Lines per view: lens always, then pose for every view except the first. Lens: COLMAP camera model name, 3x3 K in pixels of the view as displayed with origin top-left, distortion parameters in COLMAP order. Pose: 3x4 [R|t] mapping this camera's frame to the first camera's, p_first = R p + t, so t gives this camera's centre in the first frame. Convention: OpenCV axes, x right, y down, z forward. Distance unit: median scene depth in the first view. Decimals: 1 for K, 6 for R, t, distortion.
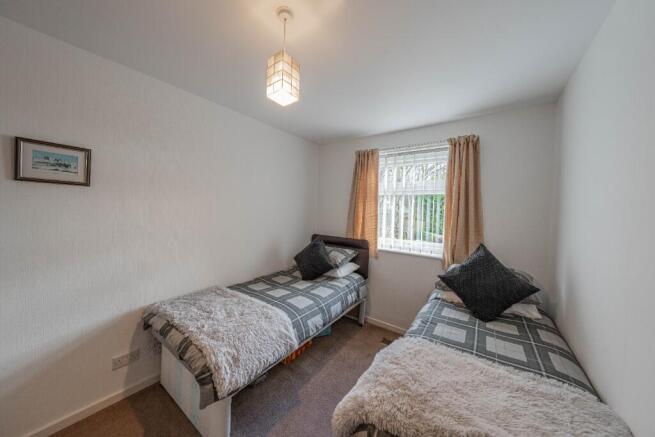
lens RADIAL K [[221.8, 0, 328.5], [0, 221.8, 215.6], [0, 0, 1]] dist [-0.001140, -0.000119]
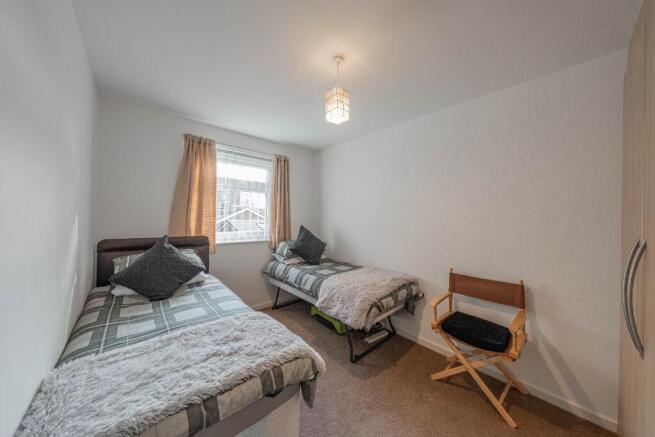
lens RADIAL K [[221.8, 0, 328.5], [0, 221.8, 215.6], [0, 0, 1]] dist [-0.001140, -0.000119]
pose [[0.221655, -0.030166, 0.974658, -0.712516], [0.001365, 0.999530, 0.030625, -0.002025], [-0.975124, -0.005458, 0.221592, 0.333946]]
